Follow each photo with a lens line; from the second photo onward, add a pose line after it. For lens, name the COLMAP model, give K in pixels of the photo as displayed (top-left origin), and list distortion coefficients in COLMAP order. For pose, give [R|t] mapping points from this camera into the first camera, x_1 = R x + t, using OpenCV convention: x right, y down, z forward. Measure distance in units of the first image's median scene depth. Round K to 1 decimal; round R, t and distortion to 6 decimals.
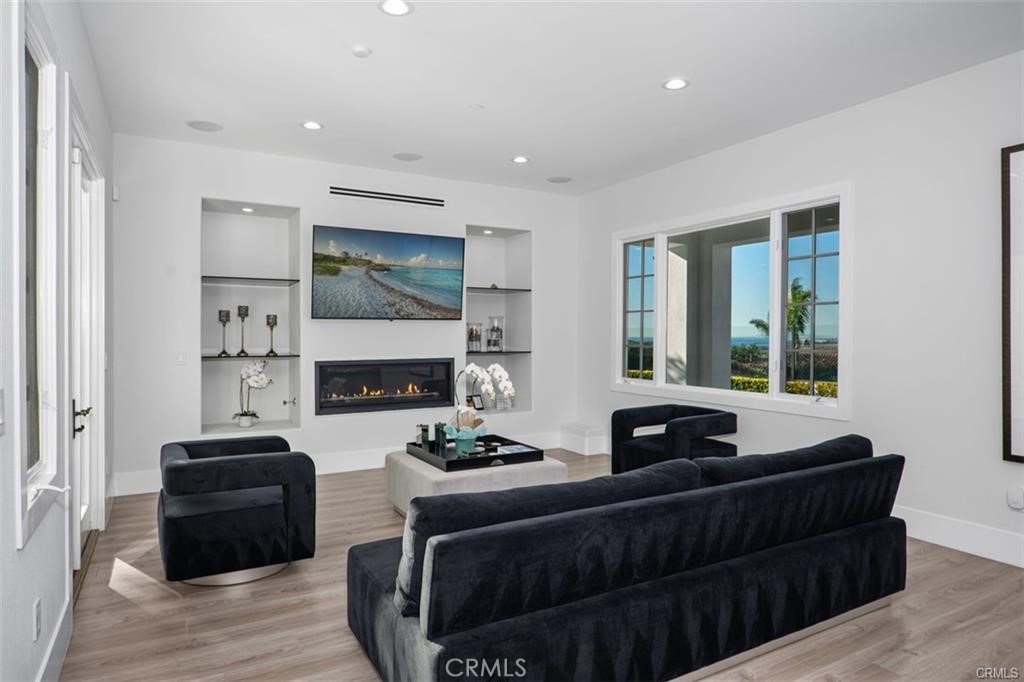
lens RADIAL K [[619.2, 0, 502.8], [0, 619.2, 334.7], [0, 0, 1]] dist [0.005448, 0.002161]
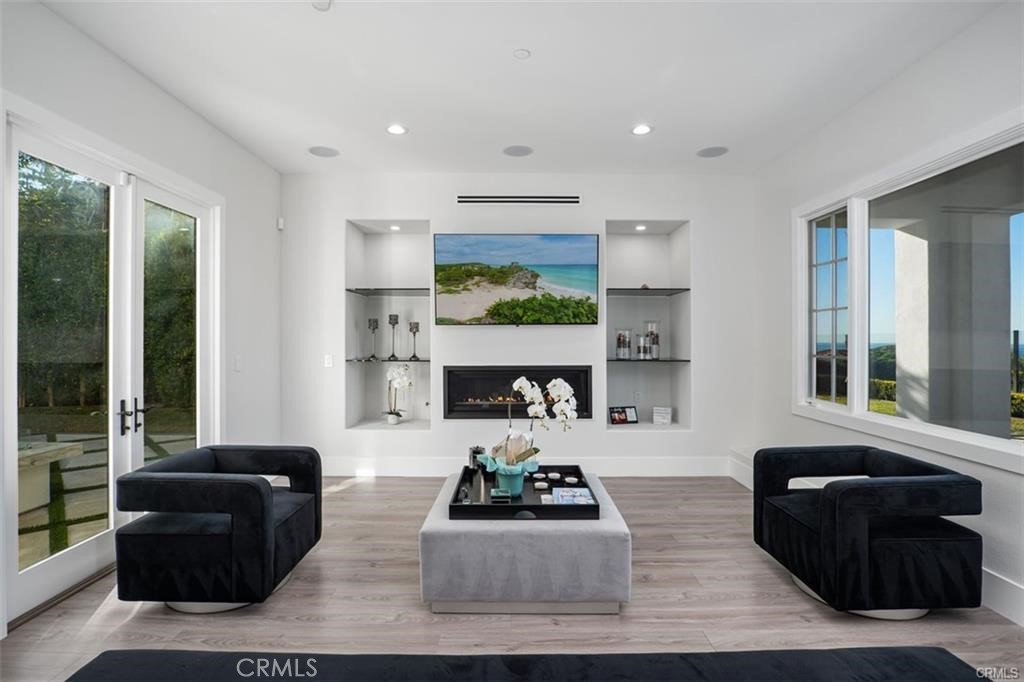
lens RADIAL K [[480.7, 0, 507.3], [0, 480.7, 337.8], [0, 0, 1]] dist [-0.018777, -0.000340]
pose [[0.870318, -0.000836, -0.492489, 0.182005], [-0.002037, 0.999984, -0.005297, -0.000462], [0.492486, 0.005614, 0.870302, 0.349668]]
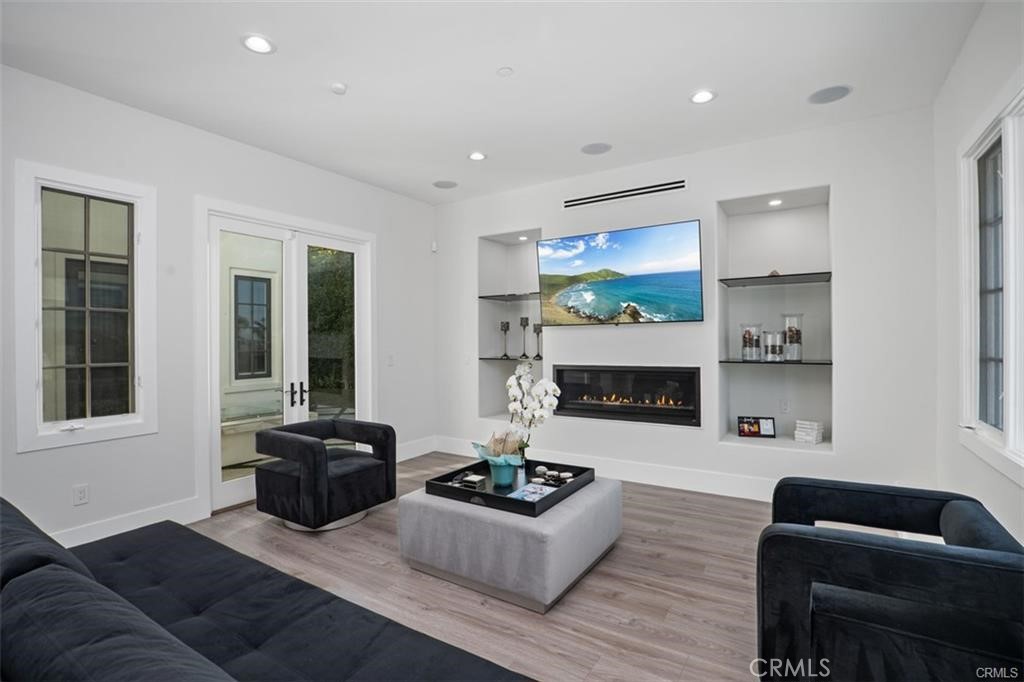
lens RADIAL K [[480.7, 0, 511.8], [0, 480.7, 339.2], [0, 0, 1]] dist [-0.018777, -0.000340]
pose [[0.466456, -0.005659, -0.884526, 0.405473], [0.007952, 0.999966, -0.002204, -0.001132], [0.884509, -0.006006, 0.466485, 0.533840]]
